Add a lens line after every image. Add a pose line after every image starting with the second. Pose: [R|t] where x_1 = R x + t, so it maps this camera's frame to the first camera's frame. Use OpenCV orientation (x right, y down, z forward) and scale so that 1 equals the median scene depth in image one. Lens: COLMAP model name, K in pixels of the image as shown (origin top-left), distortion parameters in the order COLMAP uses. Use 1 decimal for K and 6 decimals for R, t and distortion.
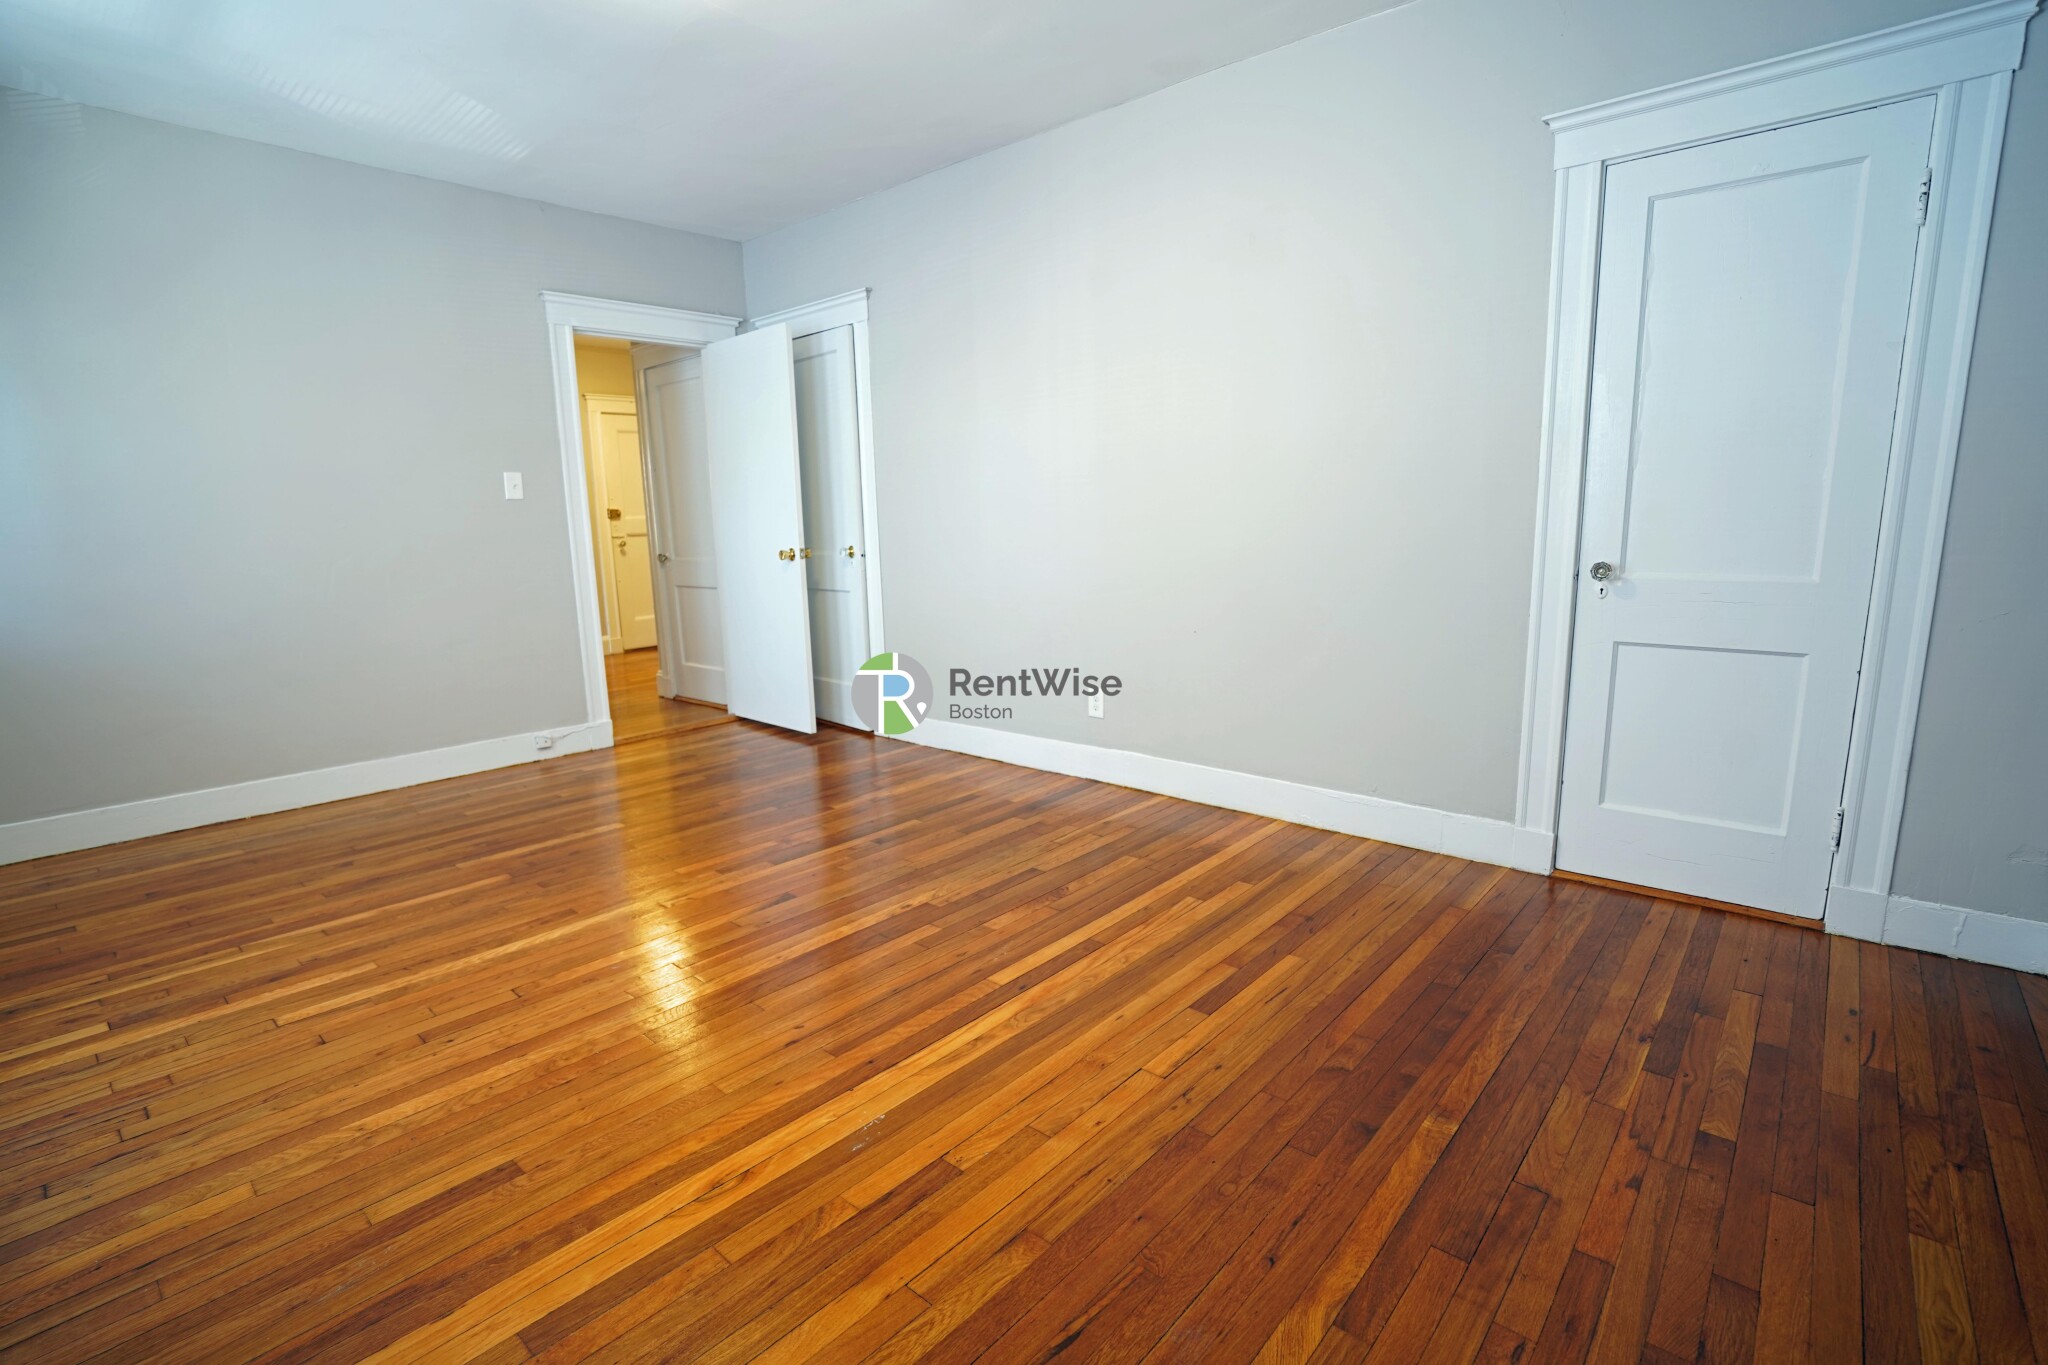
lens RADIAL K [[951.7, 0, 1025.6], [0, 951.7, 685.9], [0, 0, 1]] dist [-0.059974, 0.024669]
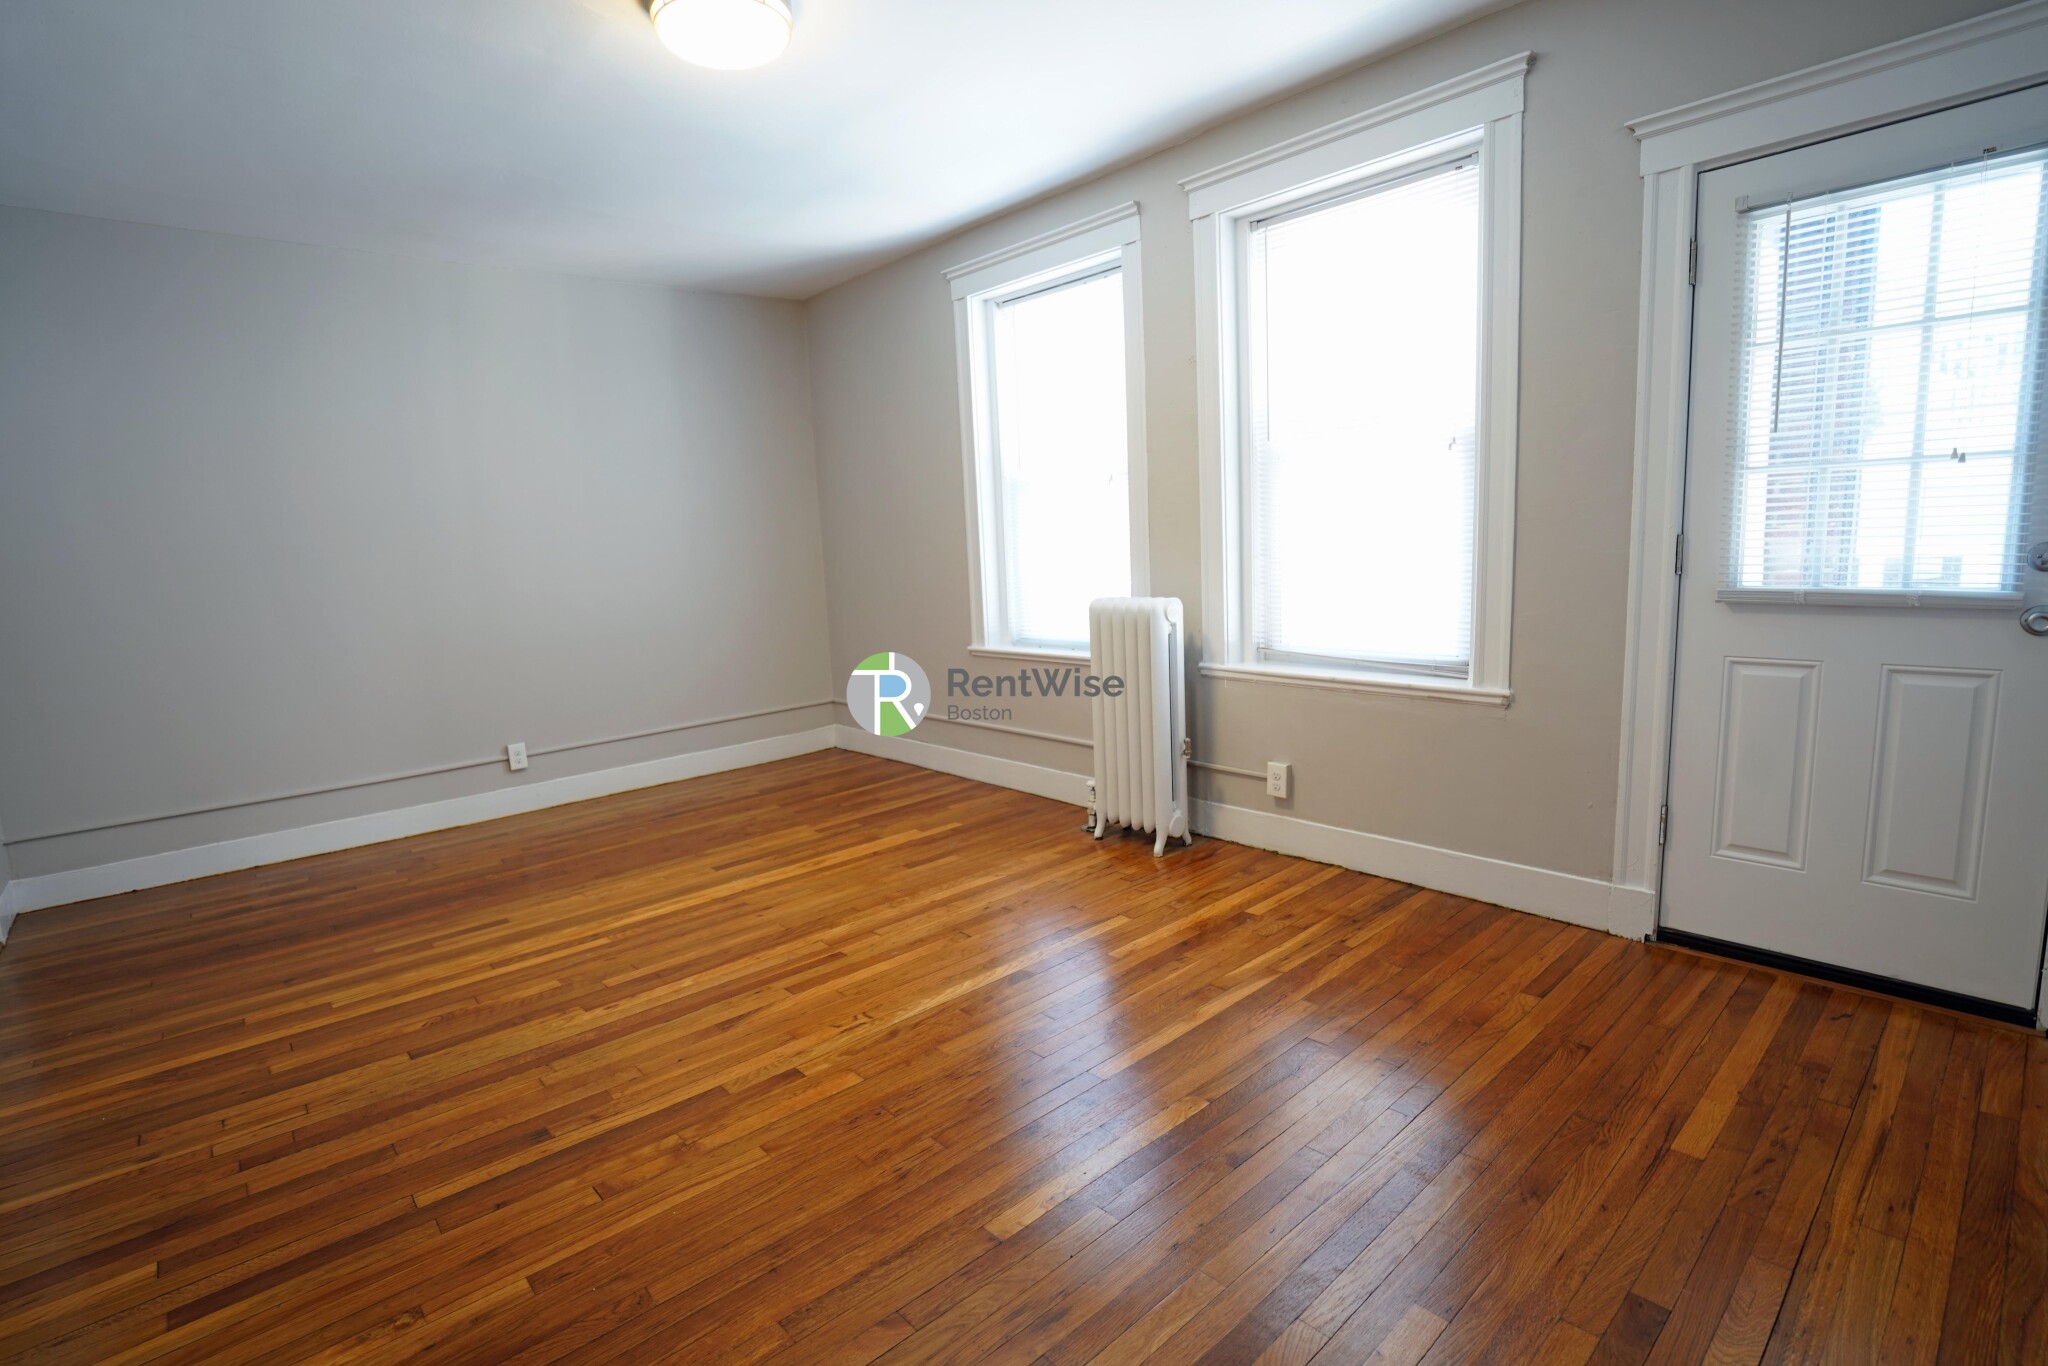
lens RADIAL K [[951.7, 0, 1025.6], [0, 951.7, 686.4], [0, 0, 1]] dist [-0.059974, 0.024669]
pose [[-0.991270, 0.050952, 0.121601, -0.809811], [0.087661, 0.943621, 0.319210, -0.399244], [-0.098481, 0.327083, -0.939850, 2.113702]]
